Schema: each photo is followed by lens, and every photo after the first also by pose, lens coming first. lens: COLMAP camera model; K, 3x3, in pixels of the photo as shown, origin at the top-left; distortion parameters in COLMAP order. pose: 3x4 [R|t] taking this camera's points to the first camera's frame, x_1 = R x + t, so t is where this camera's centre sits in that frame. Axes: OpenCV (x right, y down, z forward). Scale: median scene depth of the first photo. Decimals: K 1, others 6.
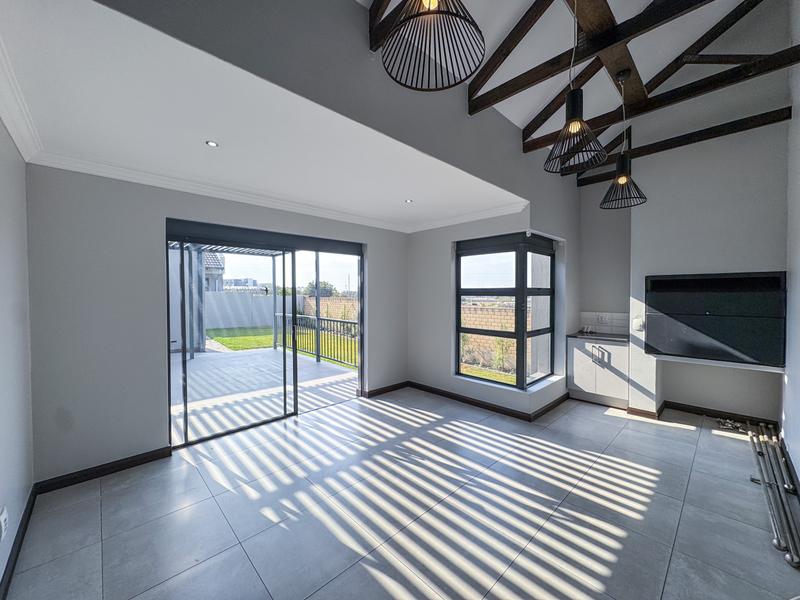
lens RADIAL K [[318.0, 0, 401.8], [0, 318.0, 300.3], [0, 0, 1]] dist [-0.002208, 0.000923]
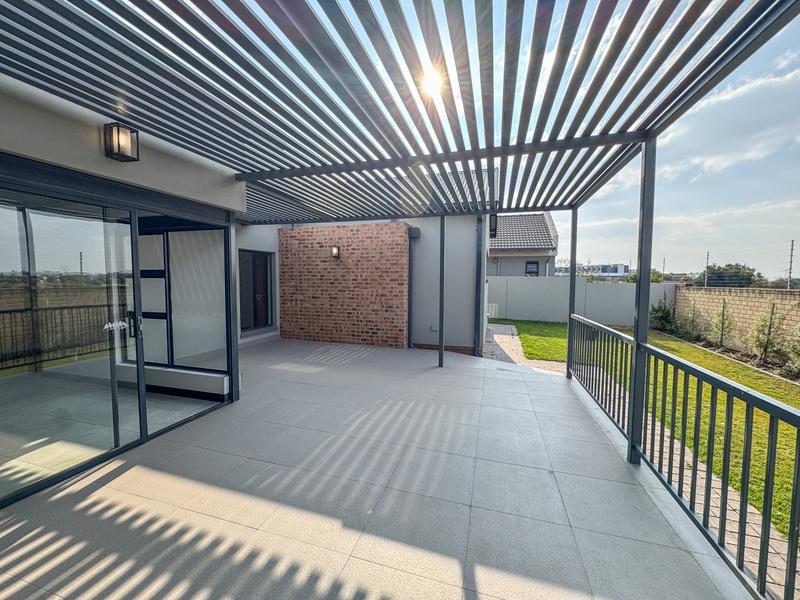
lens RADIAL K [[318.0, 0, 399.2], [0, 318.0, 302.0], [0, 0, 1]] dist [-0.002208, 0.000923]
pose [[0.492526, 0.067581, -0.867670, -0.166964], [-0.027412, 0.997690, 0.062148, -0.011323], [0.869866, -0.006825, 0.493241, 1.068777]]
